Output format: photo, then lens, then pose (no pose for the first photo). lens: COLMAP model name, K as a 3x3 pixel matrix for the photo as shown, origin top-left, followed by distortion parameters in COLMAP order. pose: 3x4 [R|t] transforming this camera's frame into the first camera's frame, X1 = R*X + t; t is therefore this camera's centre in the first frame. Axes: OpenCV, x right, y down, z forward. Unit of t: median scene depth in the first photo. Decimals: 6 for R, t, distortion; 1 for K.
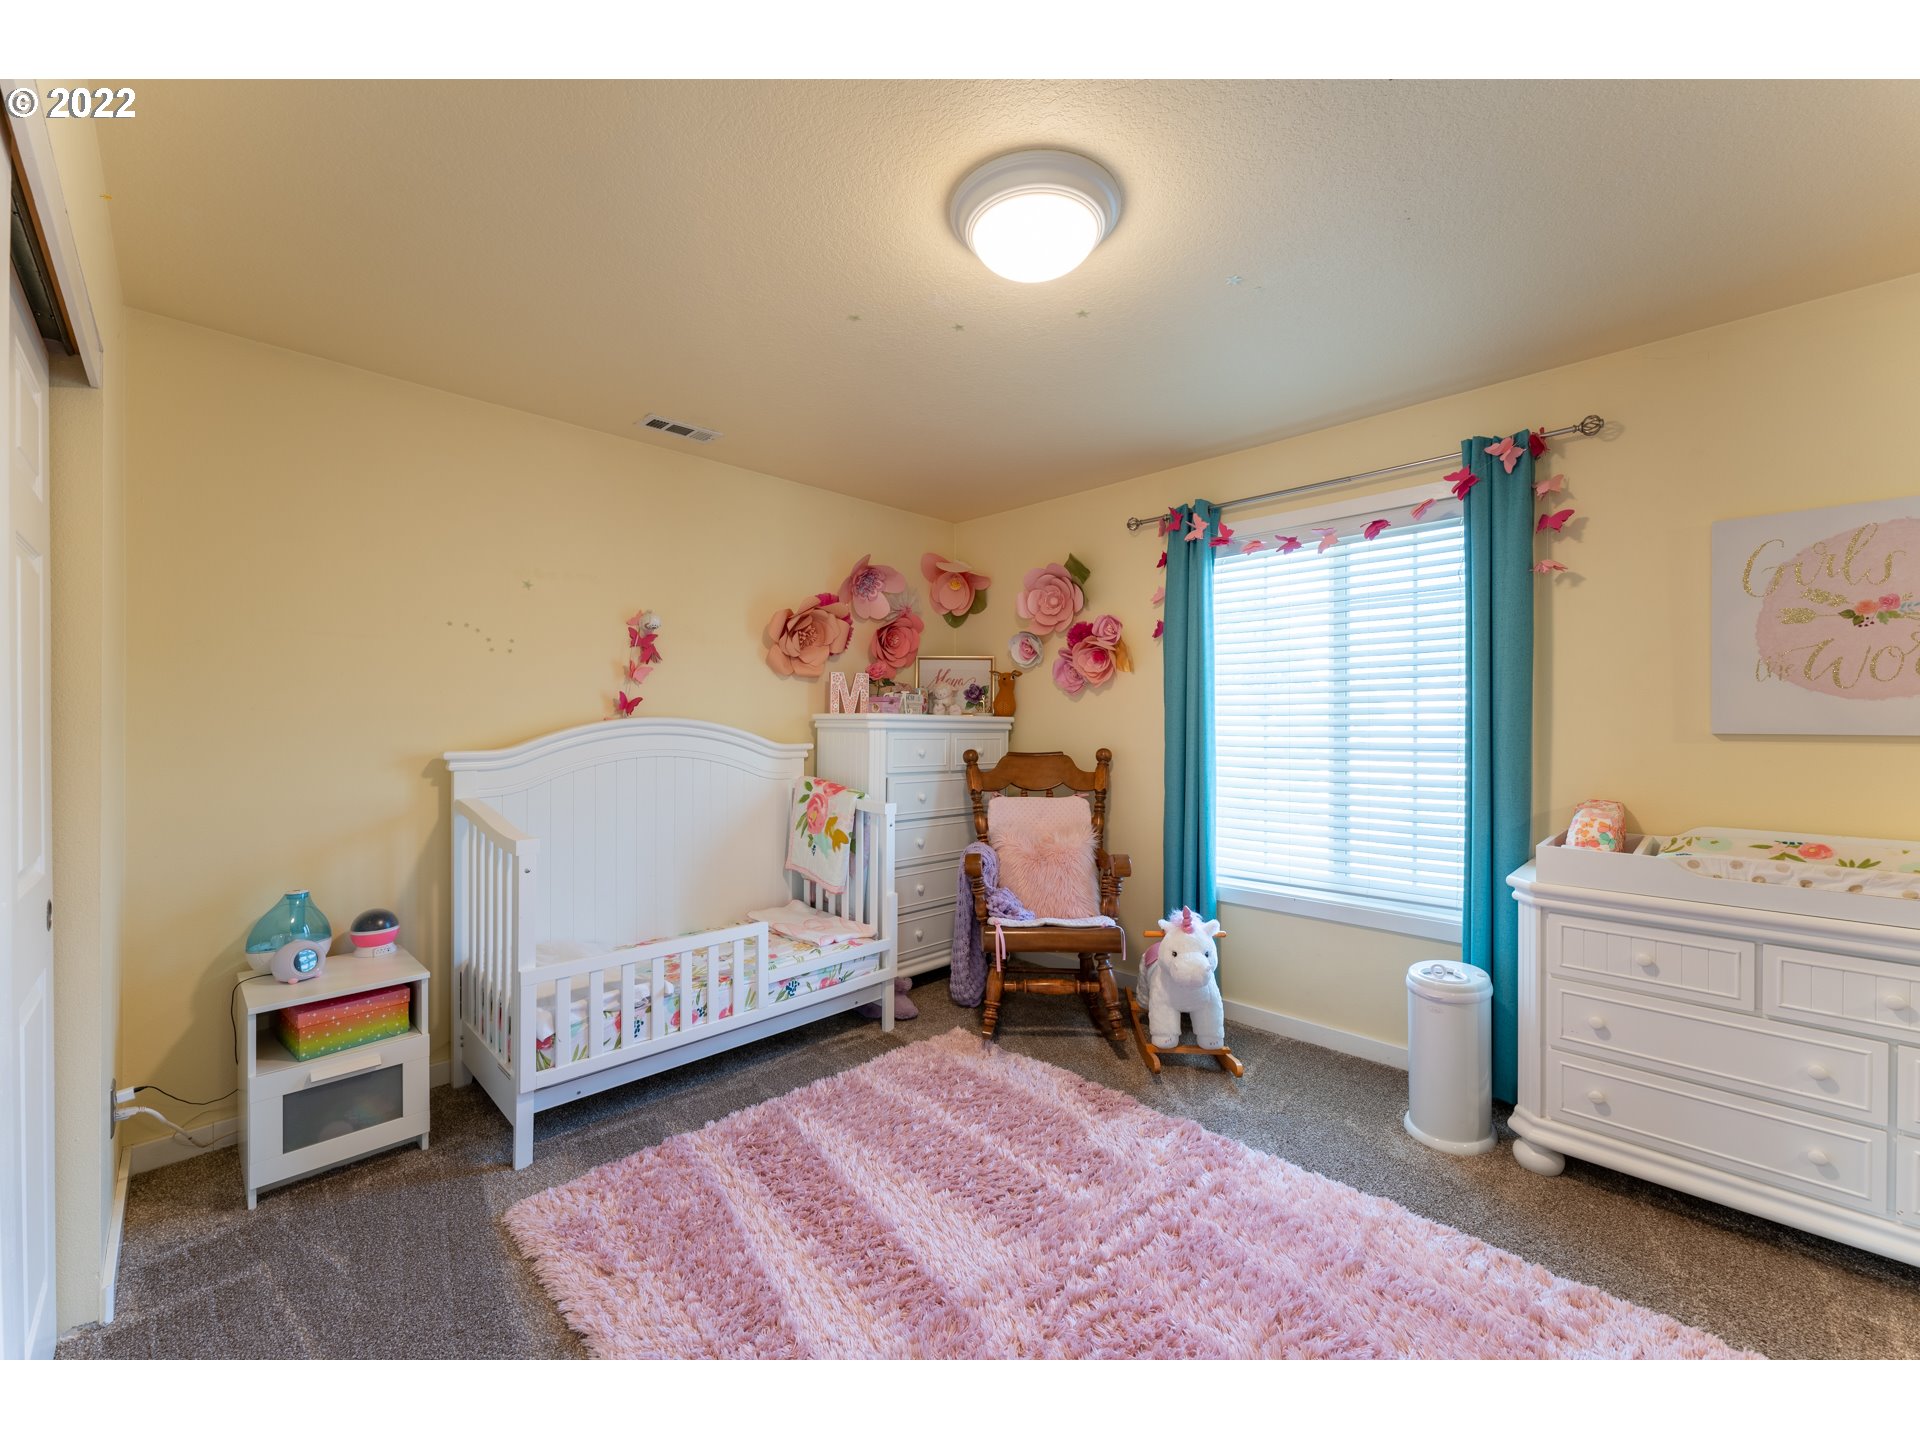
lens RADIAL K [[767.6, 0, 953.4], [0, 767.6, 717.4], [0, 0, 1]] dist [0.001152, -0.000052]
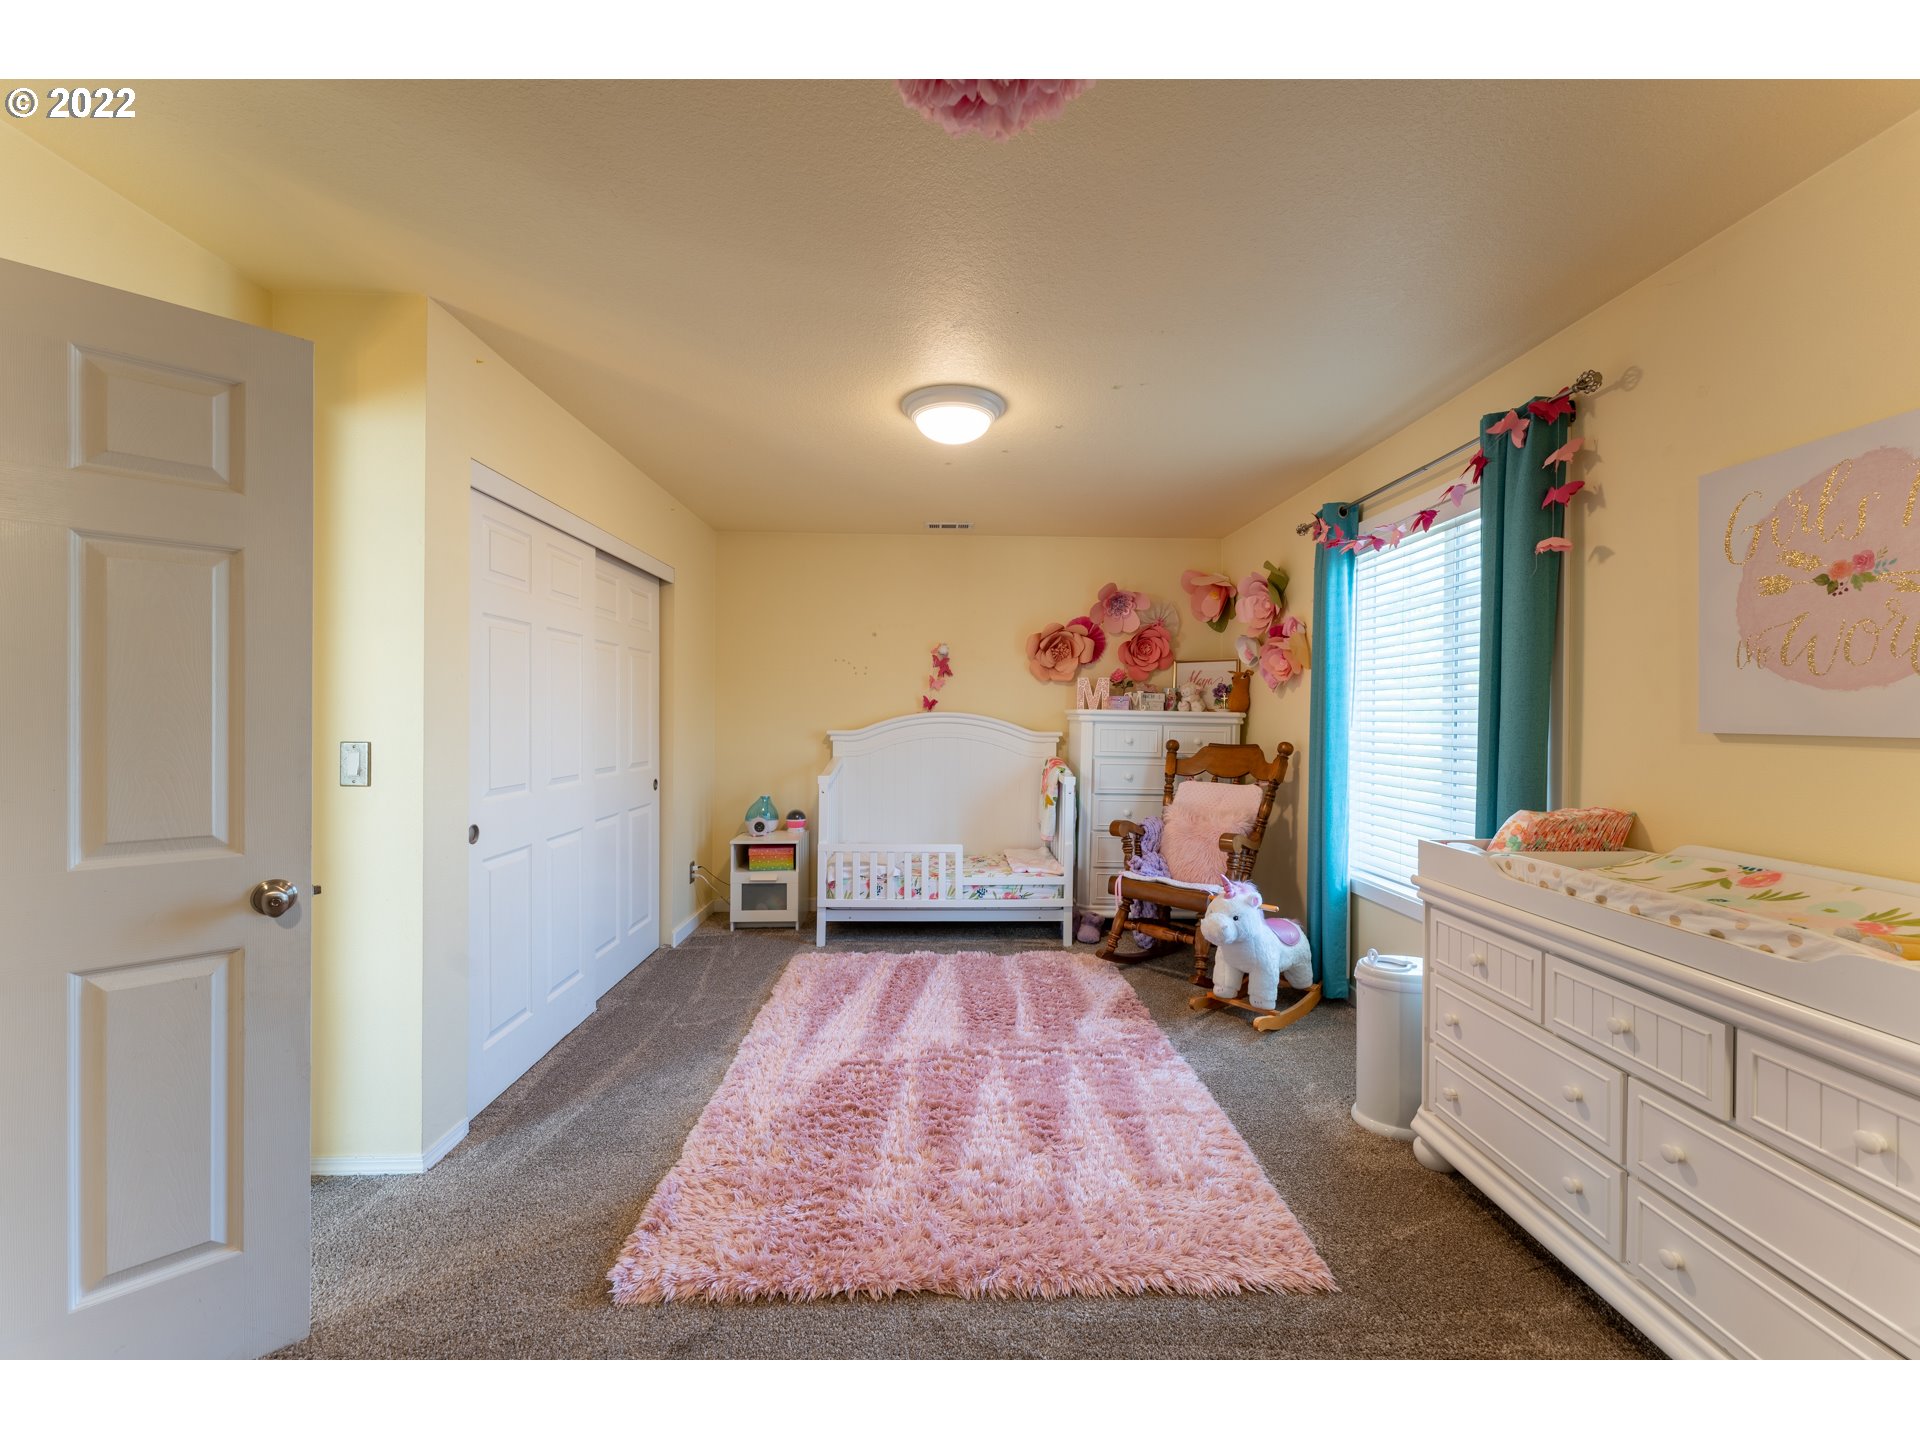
lens RADIAL K [[767.6, 0, 953.4], [0, 767.6, 717.4], [0, 0, 1]] dist [0.001152, -0.000052]
pose [[0.723379, 0.006416, -0.690421, 0.871576], [-0.003368, 0.999978, 0.005765, 0.002155], [0.690443, -0.001845, 0.723385, -0.134820]]
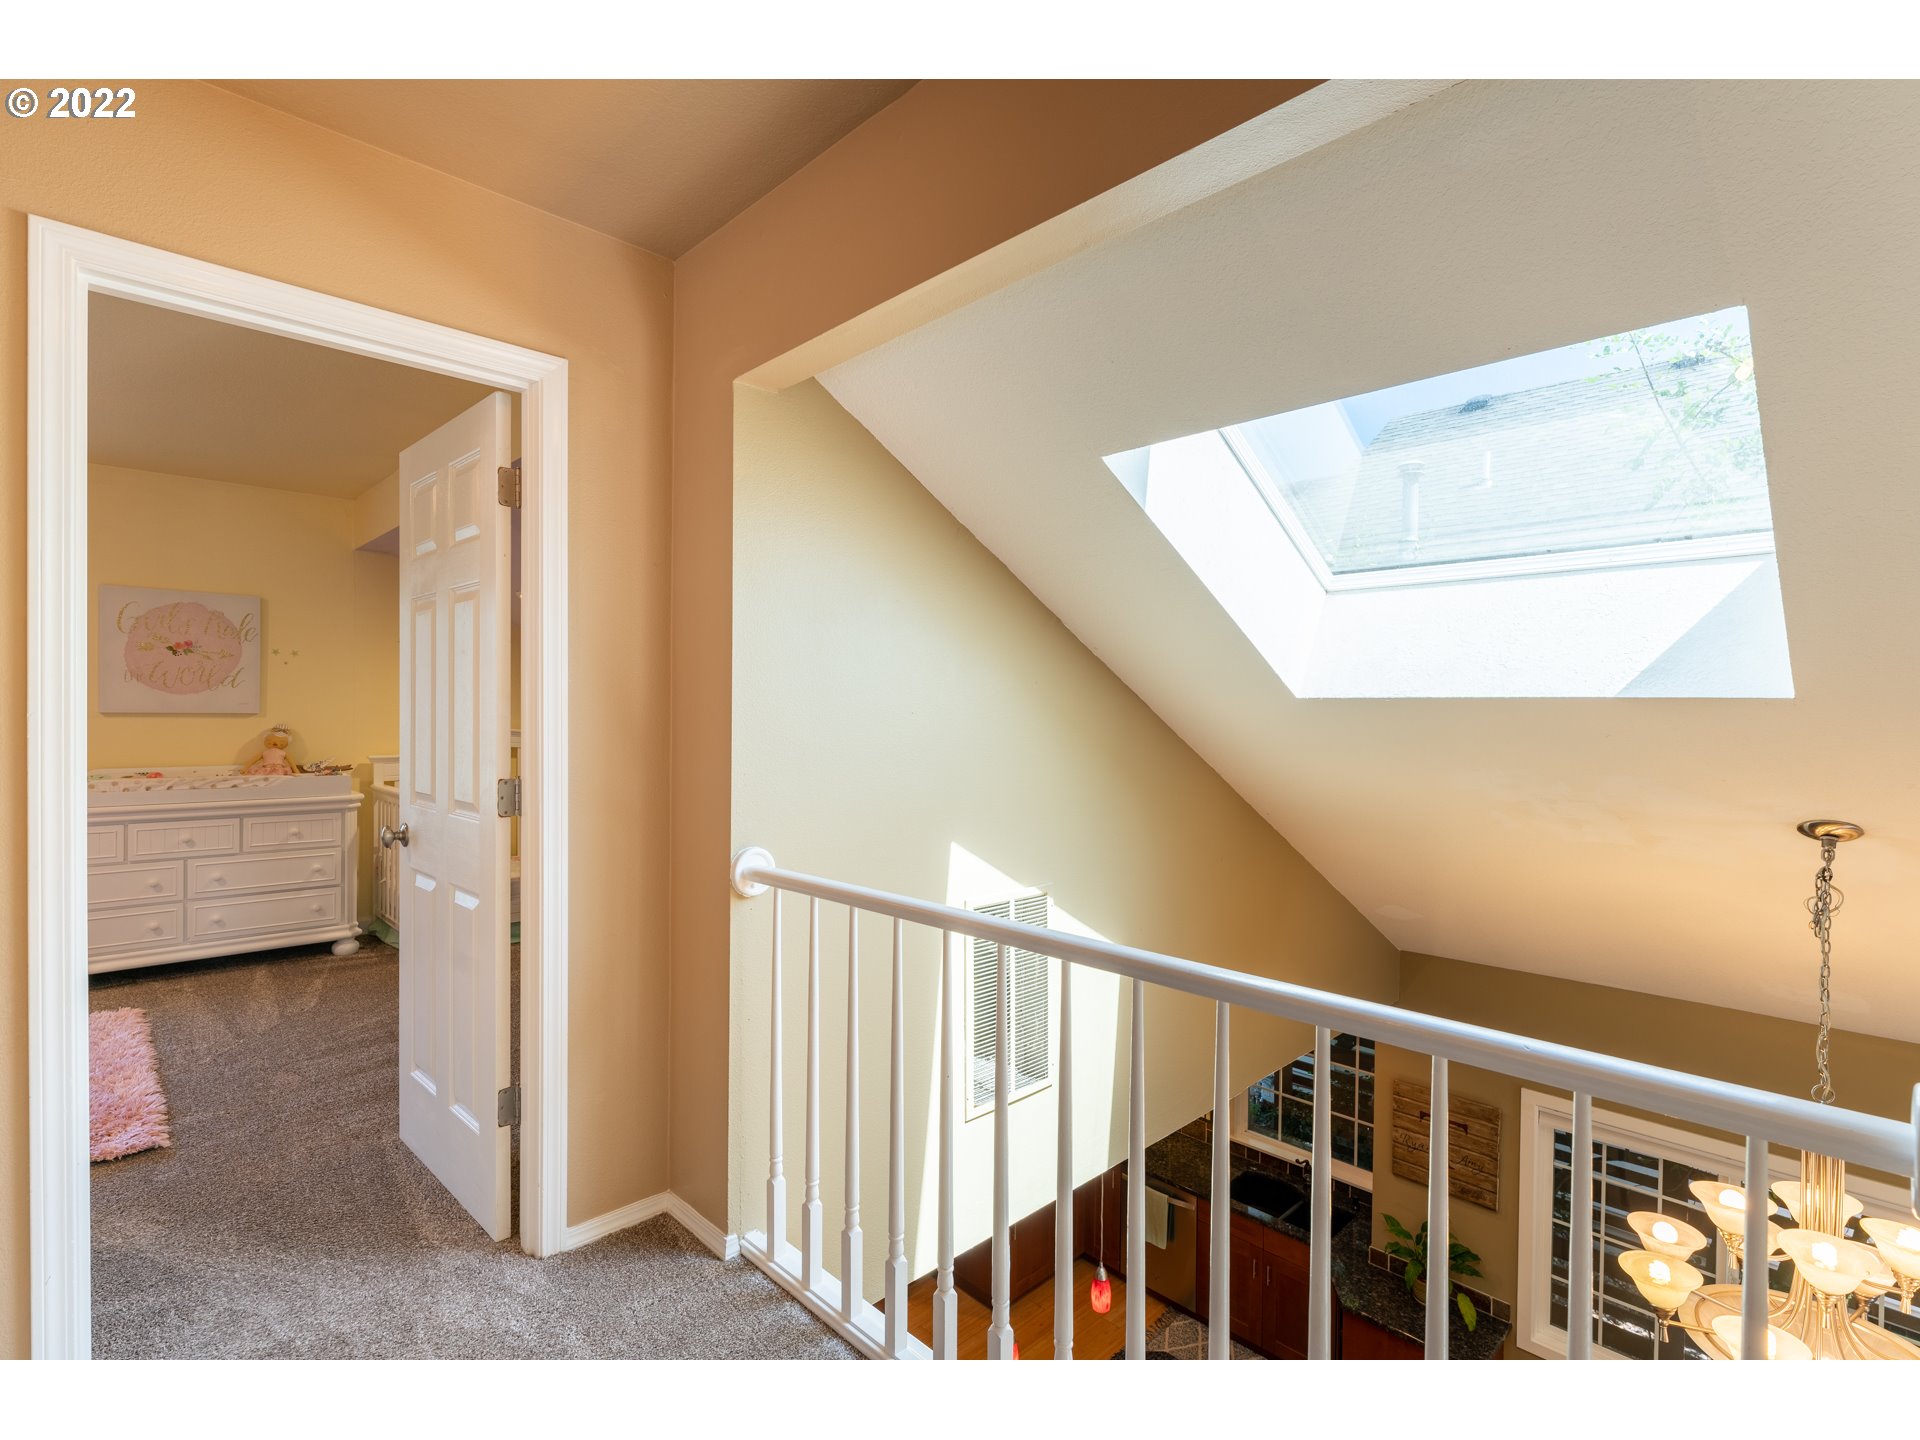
lens RADIAL K [[905.7, 0, 960.0], [0, 905.7, 720.0], [0, 0, 1]] dist [-0.001084, -0.000399]
pose [[0.008677, -0.009766, 0.999915, -0.844433], [-0.012687, 0.999871, 0.009876, -0.004634], [-0.999882, -0.012772, 0.008552, -0.778400]]
